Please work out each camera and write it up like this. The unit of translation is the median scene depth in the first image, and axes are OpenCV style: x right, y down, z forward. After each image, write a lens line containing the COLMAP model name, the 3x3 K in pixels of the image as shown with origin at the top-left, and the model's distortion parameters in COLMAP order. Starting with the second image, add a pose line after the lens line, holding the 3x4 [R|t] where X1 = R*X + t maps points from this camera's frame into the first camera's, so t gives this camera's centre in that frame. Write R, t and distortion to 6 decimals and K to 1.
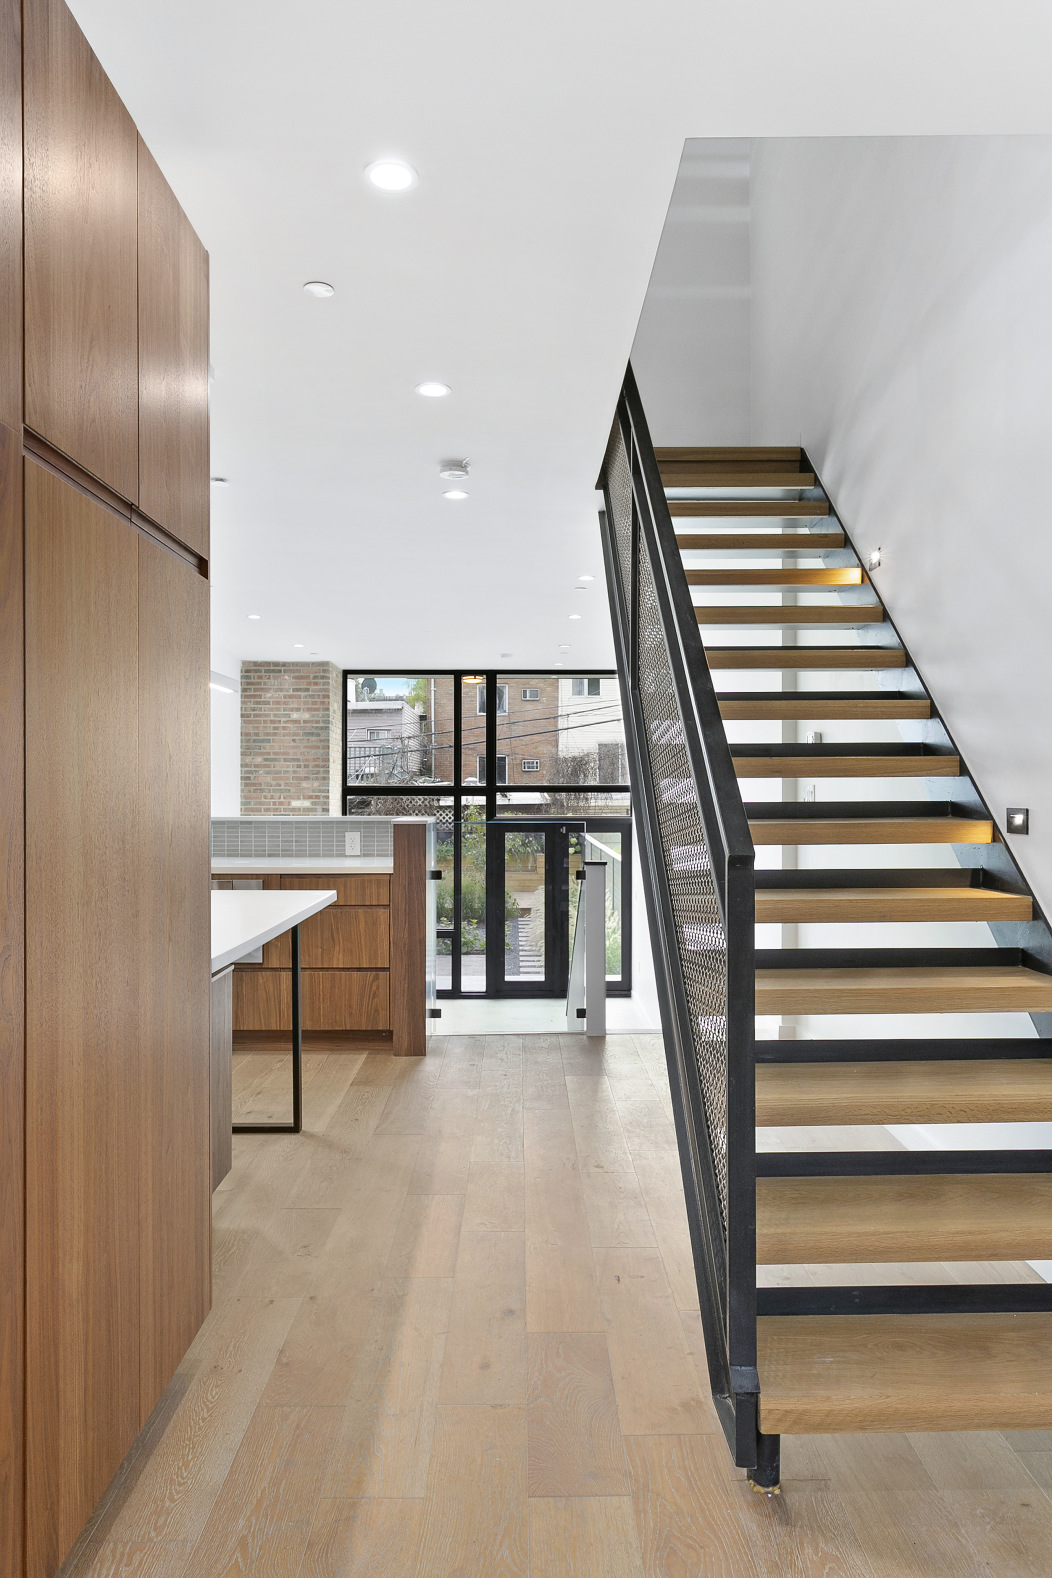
lens RADIAL K [[1084.1, 0, 531.2], [0, 1084.1, 778.7], [0, 0, 1]] dist [-0.050996, -0.000196]
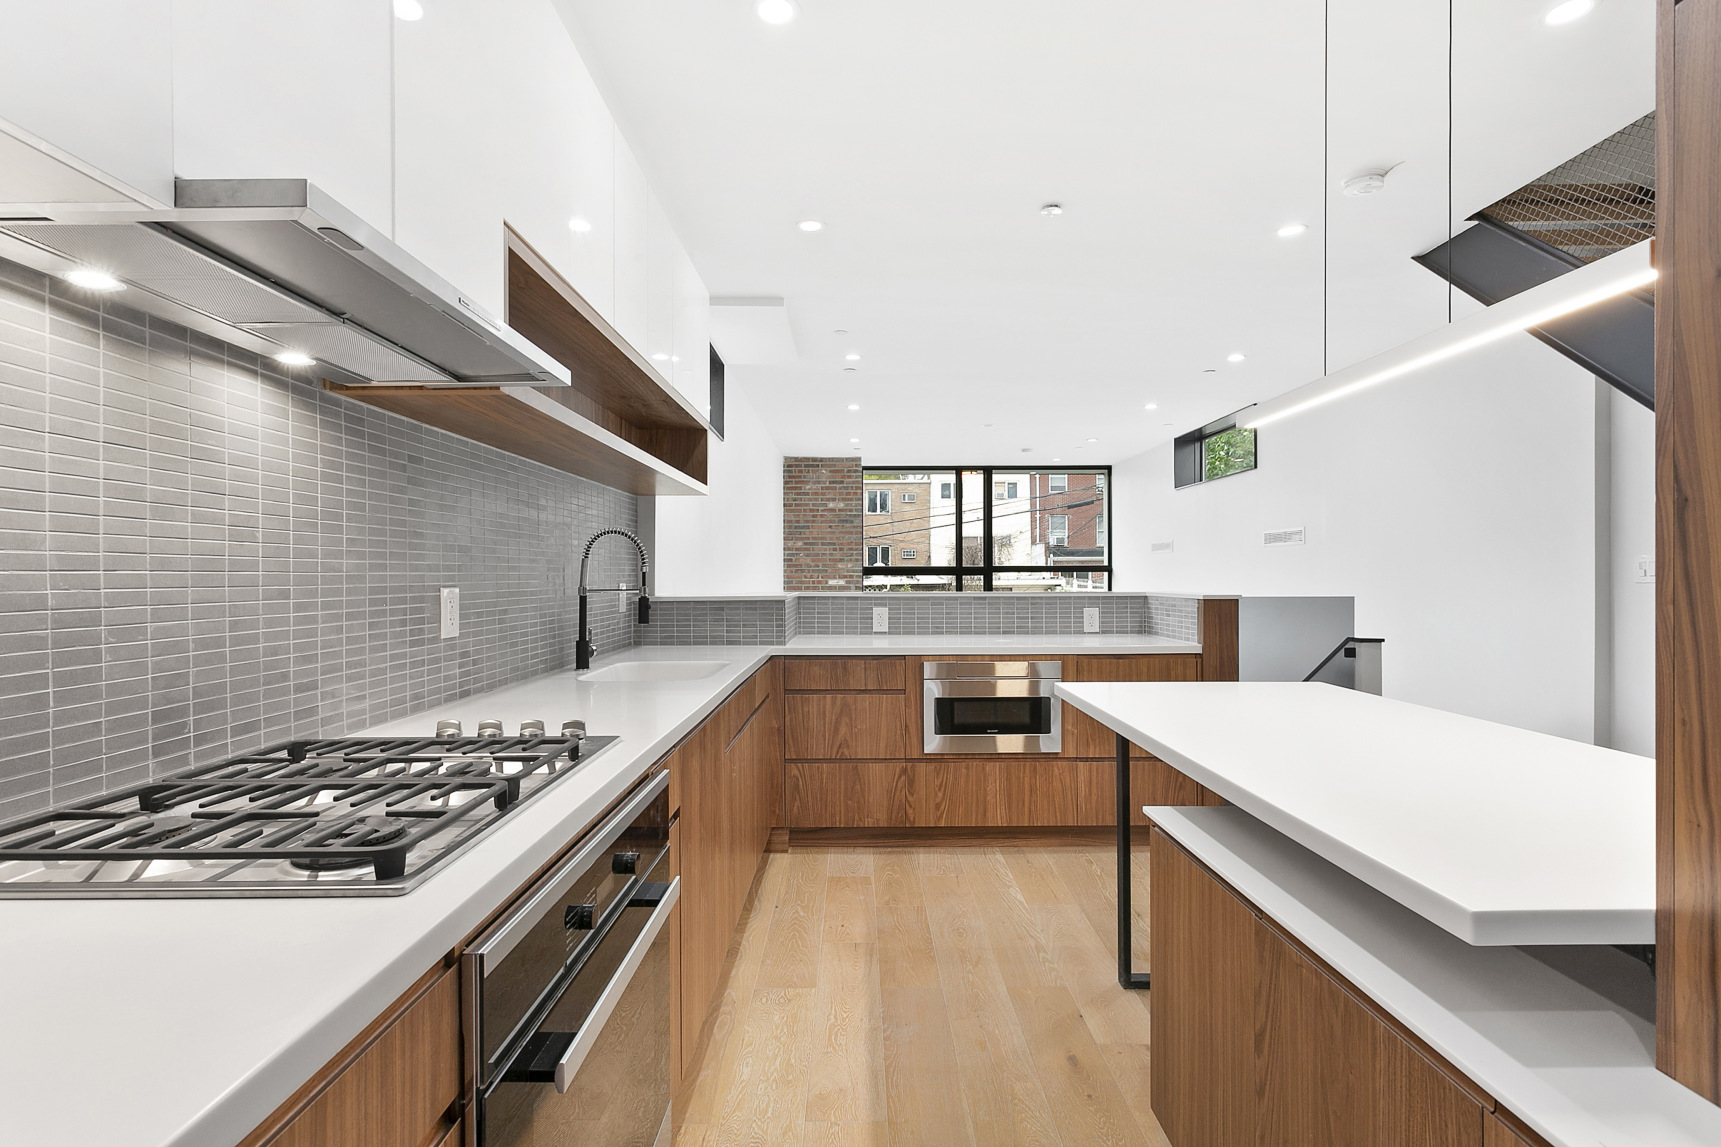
lens RADIAL K [[817.2, 0, 856.7], [0, 817.2, 579.3], [0, 0, 1]] dist [0.000394, 0.001568]
pose [[0.999927, -0.002640, -0.011753, -0.181661], [0.002828, 0.999868, 0.015990, 0.006139], [0.011709, -0.016022, 0.999803, 0.138898]]
